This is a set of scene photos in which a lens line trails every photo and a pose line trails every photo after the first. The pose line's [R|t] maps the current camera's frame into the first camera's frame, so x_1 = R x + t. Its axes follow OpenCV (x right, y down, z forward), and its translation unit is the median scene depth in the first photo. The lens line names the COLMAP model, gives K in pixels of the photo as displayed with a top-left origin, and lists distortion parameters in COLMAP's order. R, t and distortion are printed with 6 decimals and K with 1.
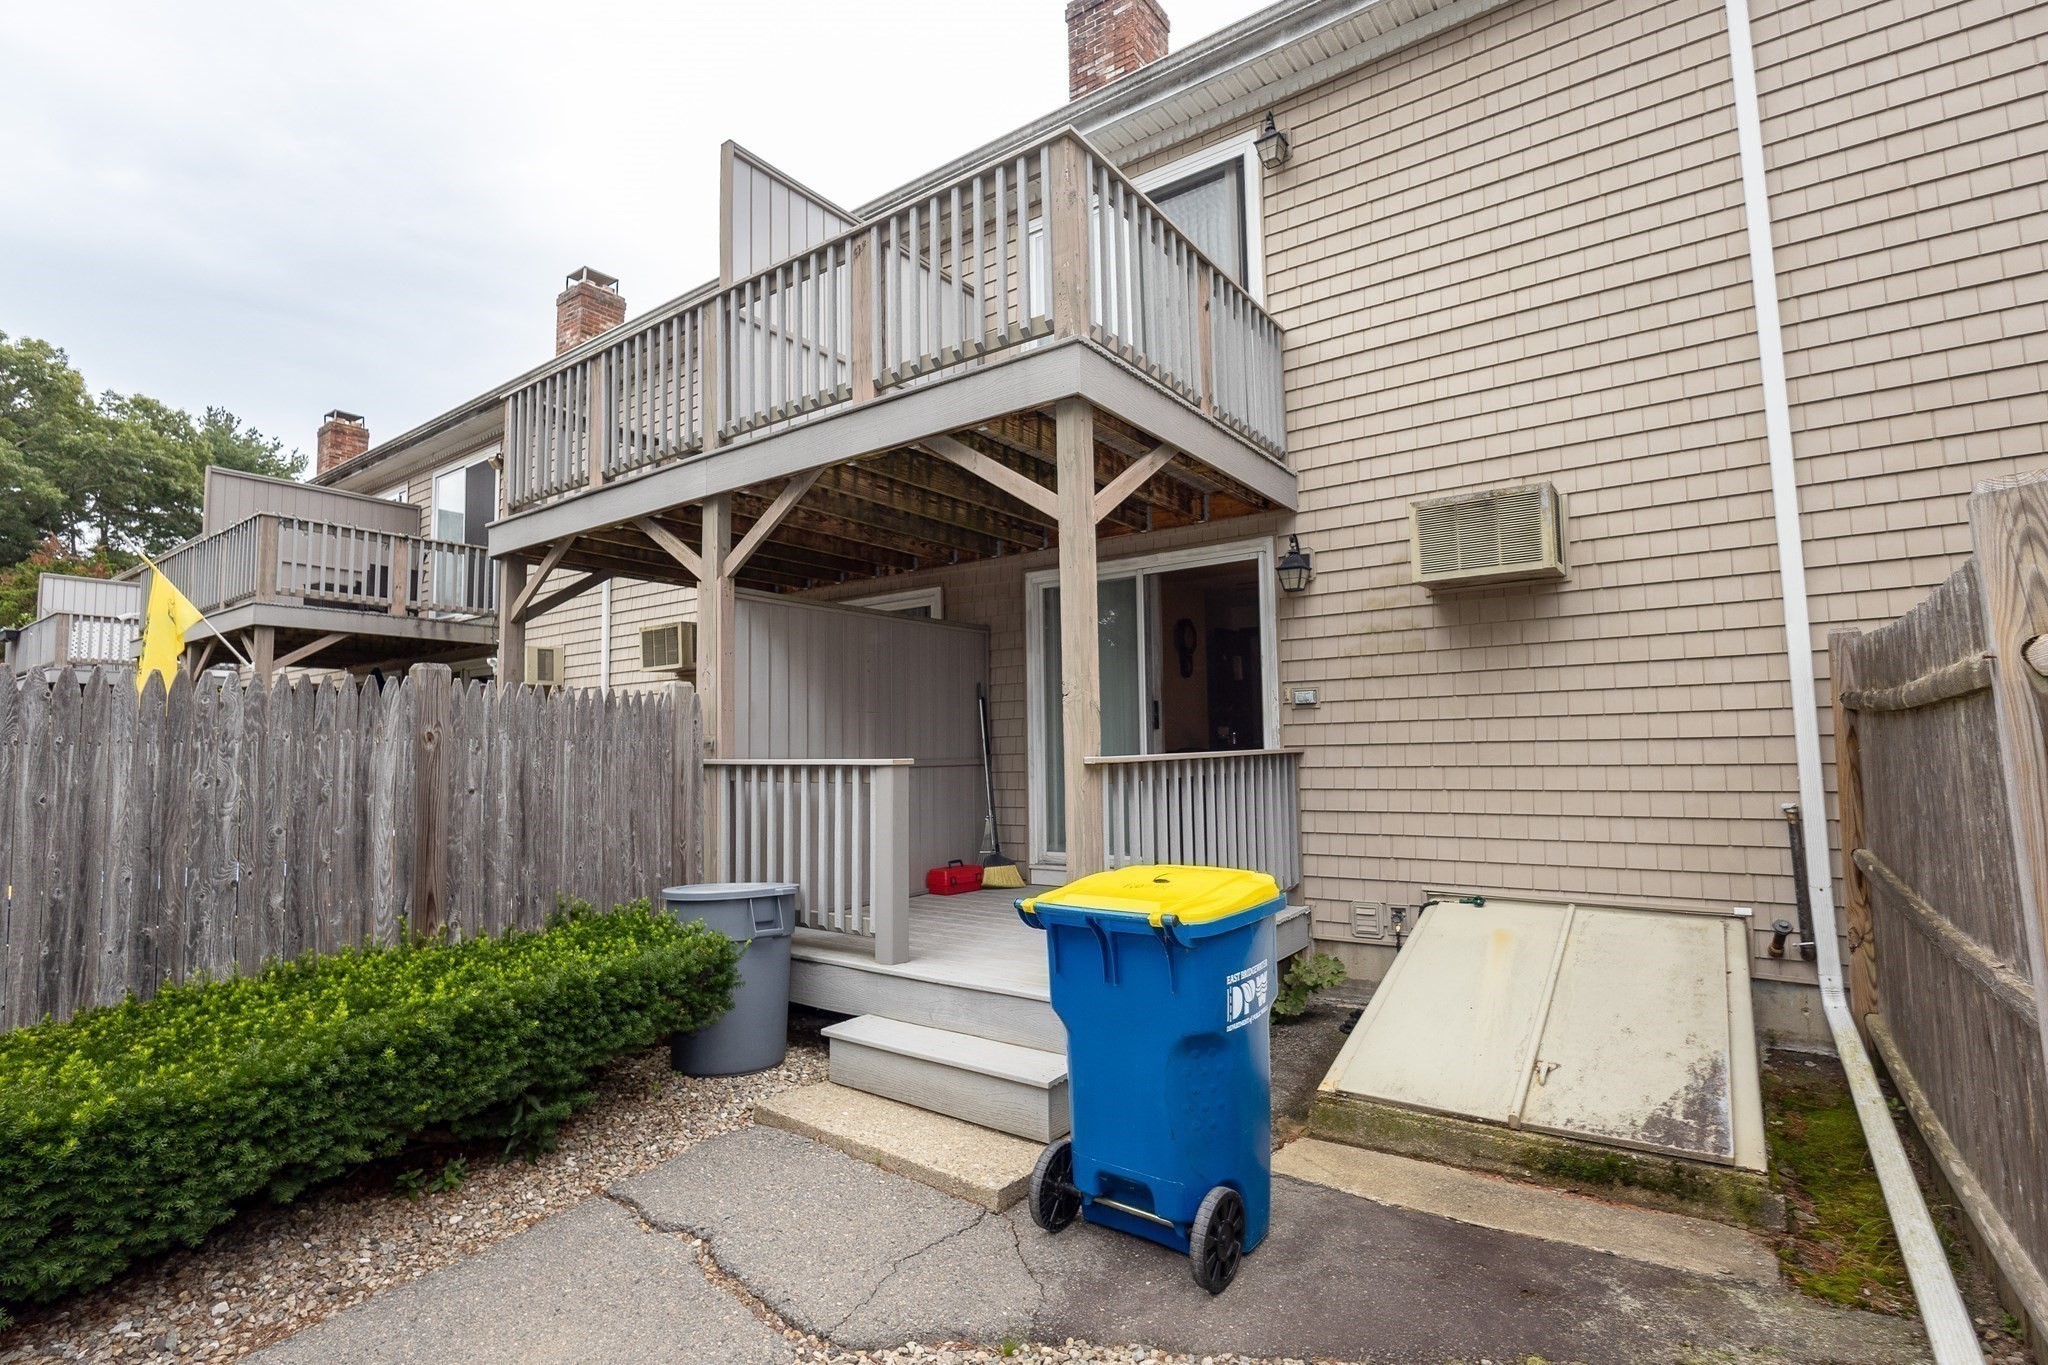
lens RADIAL K [[961.5, 0, 1027.4], [0, 961.5, 689.9], [0, 0, 1]] dist [-0.022954, 0.010313]
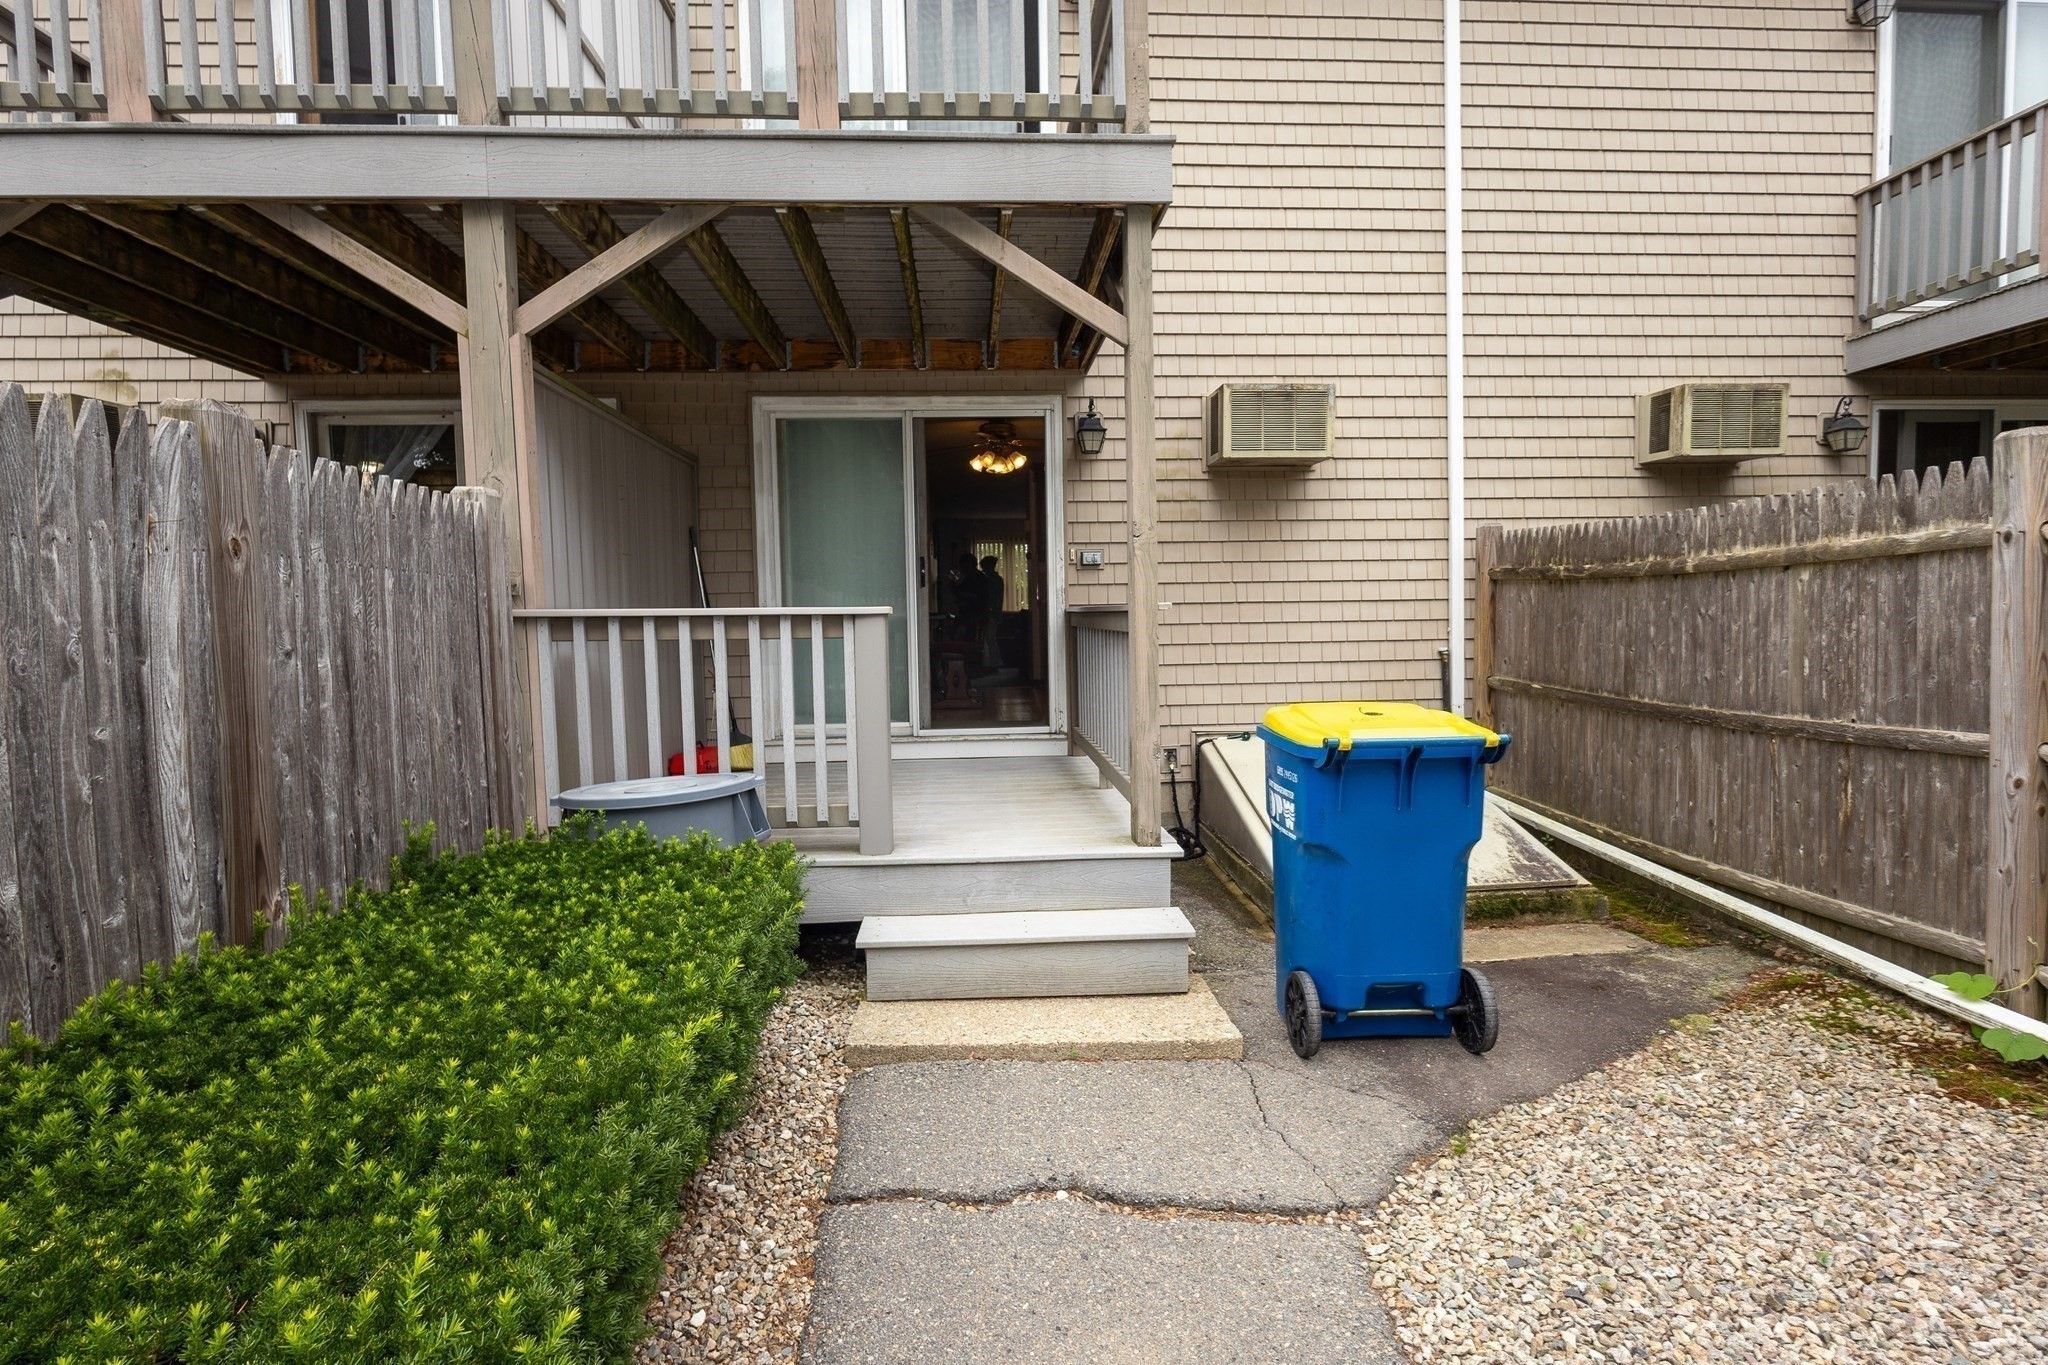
lens RADIAL K [[961.5, 0, 1027.4], [0, 961.5, 689.9], [0, 0, 1]] dist [-0.022954, 0.010313]
pose [[0.774664, -0.041424, 0.631015, -0.542135], [-0.037263, 0.993128, 0.110941, 0.045830], [-0.631274, -0.109456, 0.767797, 0.285249]]
